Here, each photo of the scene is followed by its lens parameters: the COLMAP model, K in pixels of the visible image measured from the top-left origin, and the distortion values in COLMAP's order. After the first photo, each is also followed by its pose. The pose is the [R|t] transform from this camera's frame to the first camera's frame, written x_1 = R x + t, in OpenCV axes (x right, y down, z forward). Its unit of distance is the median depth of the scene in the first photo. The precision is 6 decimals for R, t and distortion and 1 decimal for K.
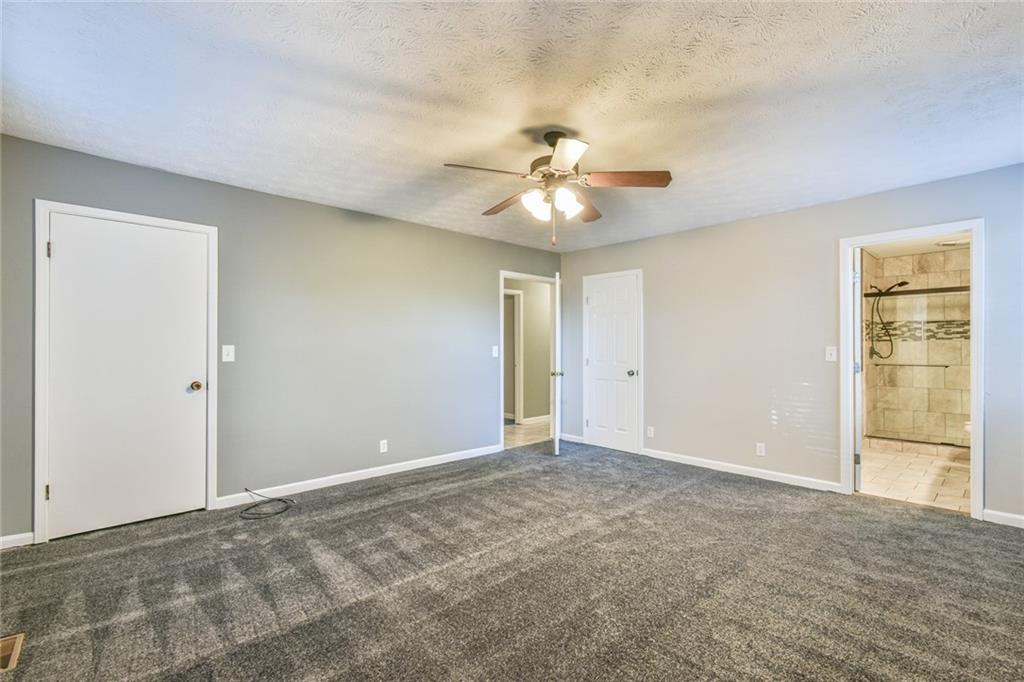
lens RADIAL K [[456.1, 0, 512.8], [0, 456.1, 343.1], [0, 0, 1]] dist [0.003867, -0.000670]
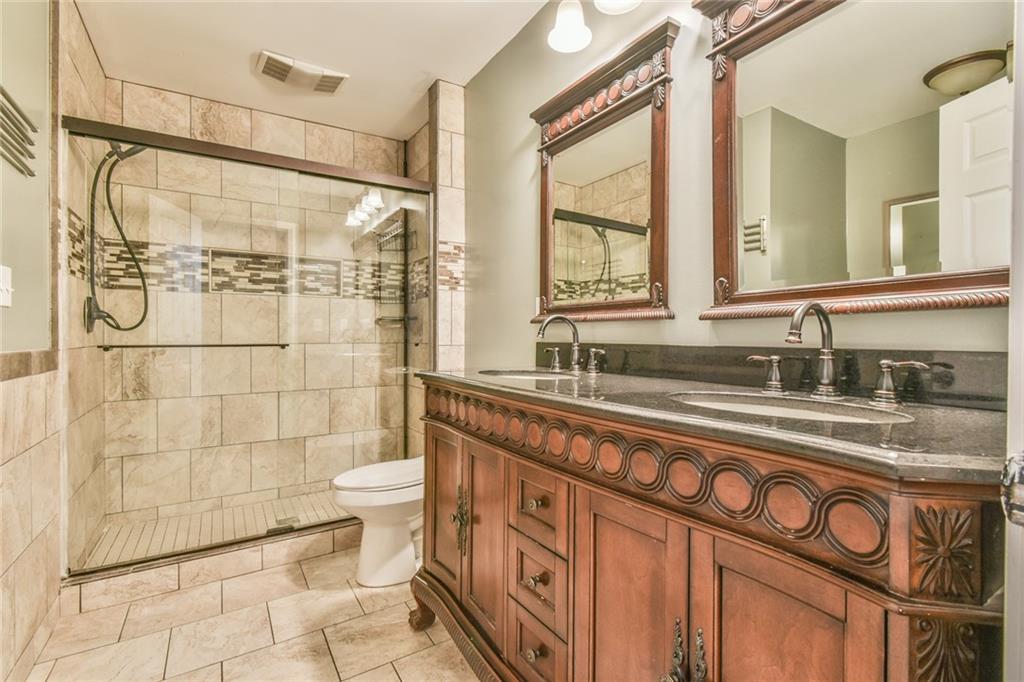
lens RADIAL K [[456.1, 0, 512.0], [0, 456.1, 335.8], [0, 0, 1]] dist [0.003867, -0.000670]
pose [[0.168823, -0.003720, 0.985639, 0.494059], [-0.013661, 0.999888, 0.006113, 0.031145], [-0.985552, -0.014497, 0.168754, 0.621315]]
